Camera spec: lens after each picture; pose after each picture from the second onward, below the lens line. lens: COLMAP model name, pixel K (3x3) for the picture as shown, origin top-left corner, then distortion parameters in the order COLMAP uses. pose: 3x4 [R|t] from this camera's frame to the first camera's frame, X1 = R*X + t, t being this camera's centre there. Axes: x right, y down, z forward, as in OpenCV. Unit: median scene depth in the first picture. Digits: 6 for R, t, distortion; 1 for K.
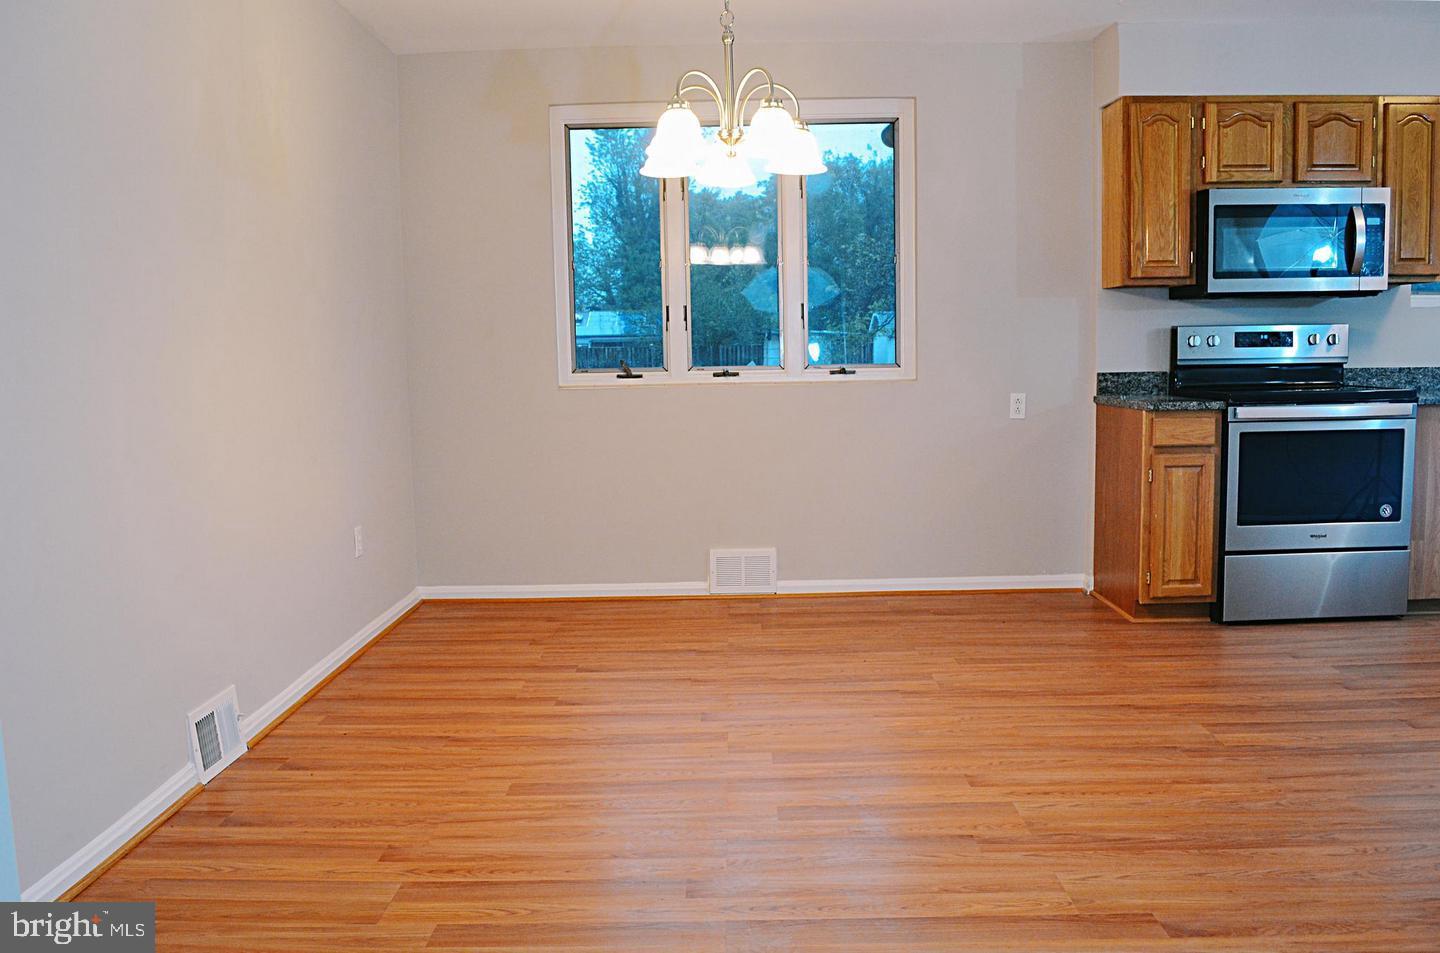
lens RADIAL K [[1150.6, 0, 721.4], [0, 1150.6, 475.9], [0, 0, 1]] dist [-0.090042, 0.023592]
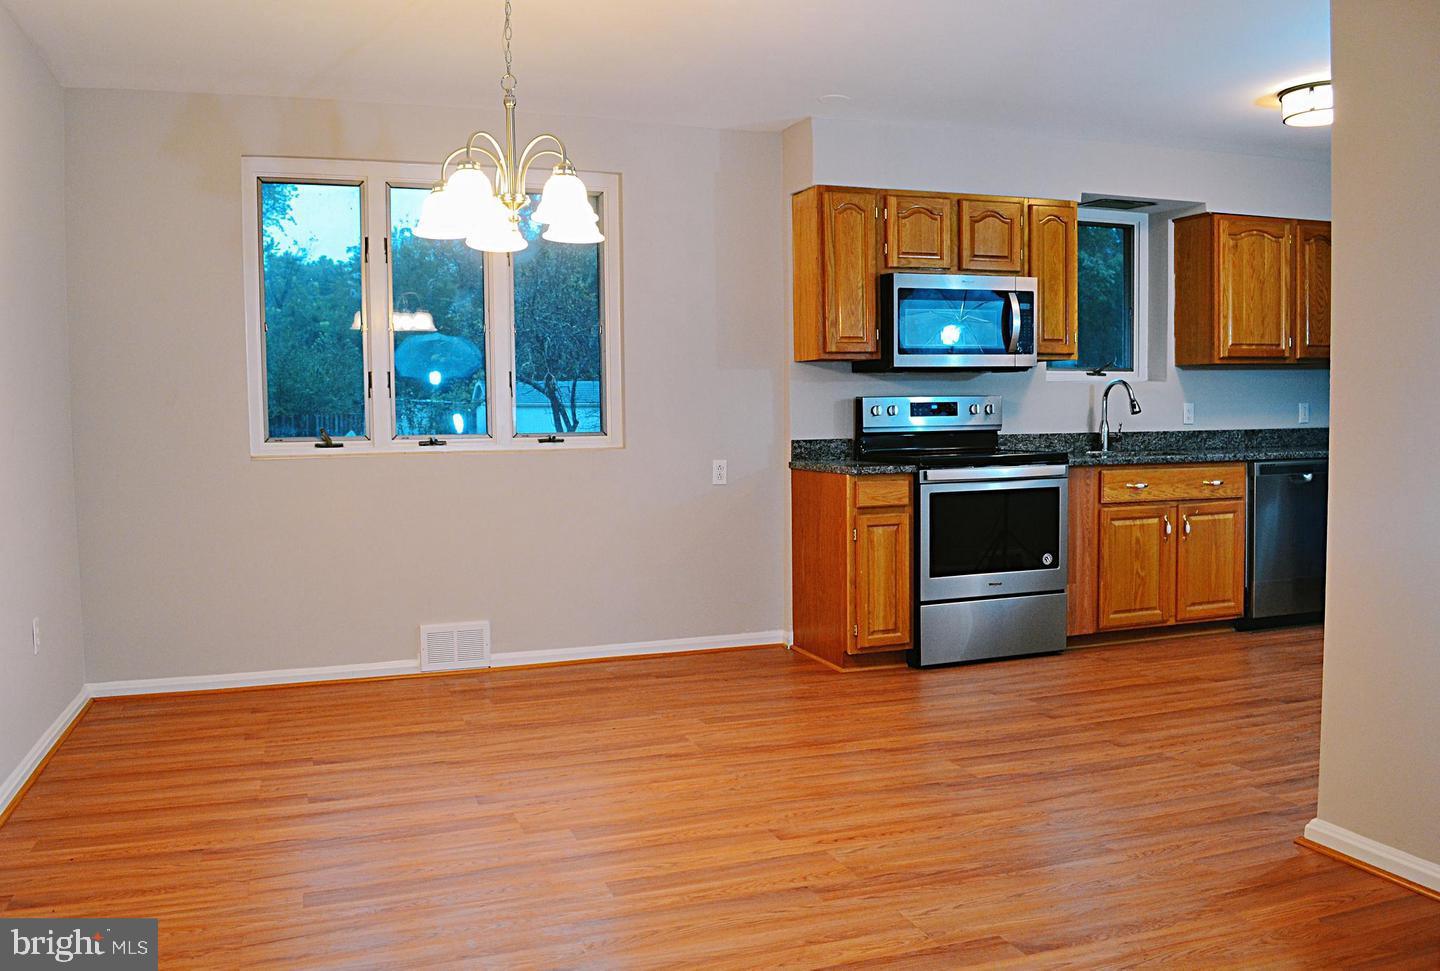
lens RADIAL K [[1141.6, 0, 715.4], [0, 1141.6, 483.8], [0, 0, 1]] dist [-0.078698, 0.002681]
pose [[0.940077, -0.013707, 0.340687, -0.114768], [0.031724, 0.998373, -0.047372, -0.001458], [-0.339484, 0.055341, 0.938983, 0.025604]]
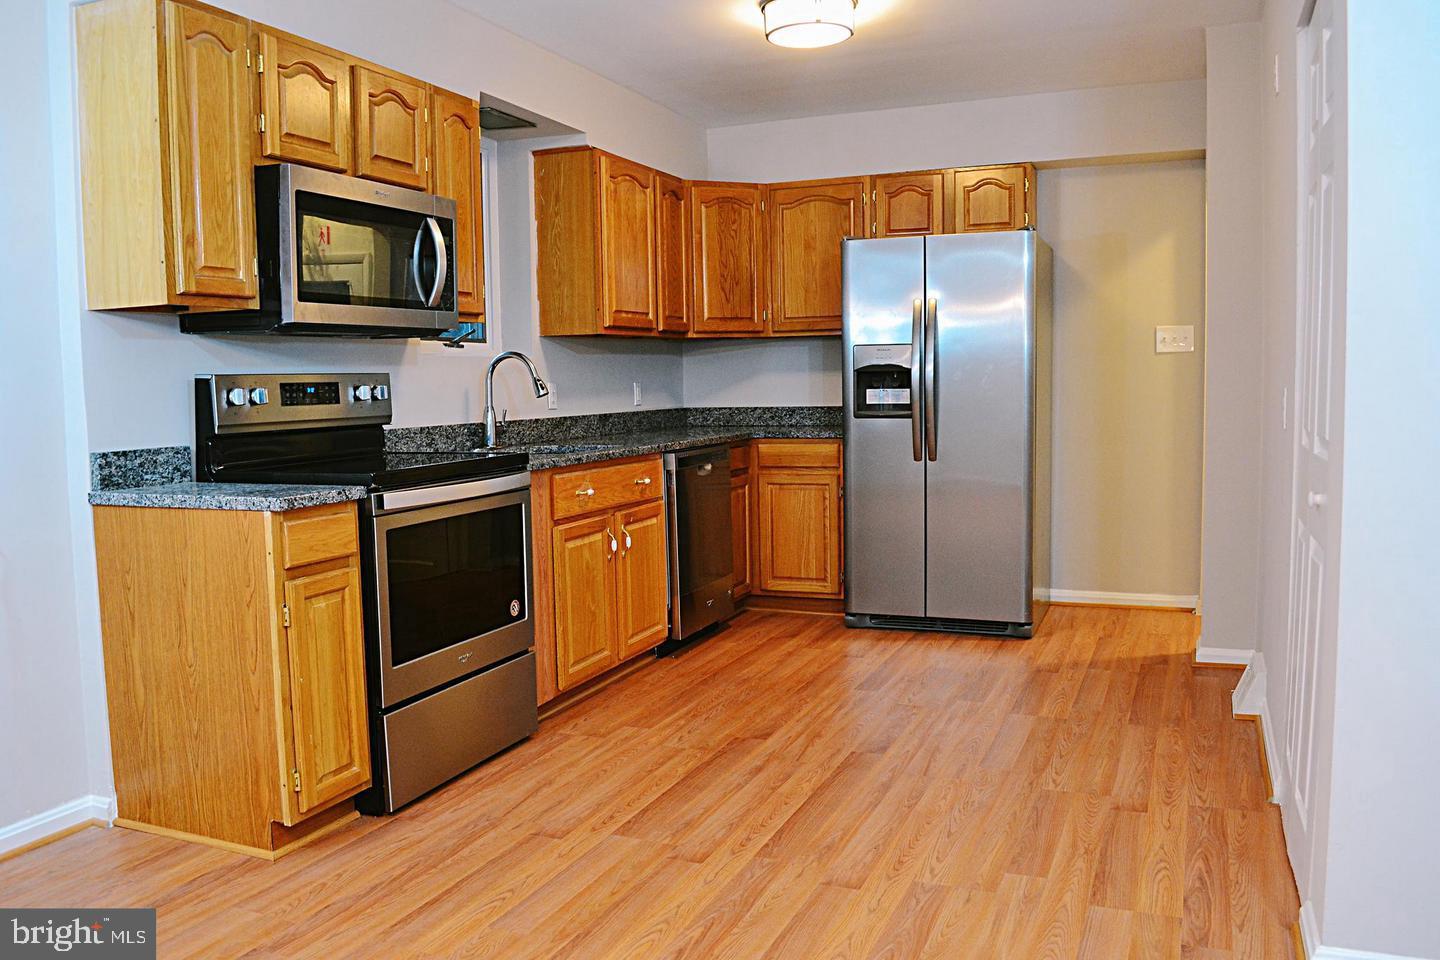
lens RADIAL K [[1150.6, 0, 713.0], [0, 1150.6, 483.8], [0, 0, 1]] dist [-0.090042, 0.023592]
pose [[0.385594, -0.067919, 0.920165, -0.087772], [0.112116, 0.993346, 0.026338, -0.060831], [-0.915831, 0.093010, 0.390643, 0.543880]]
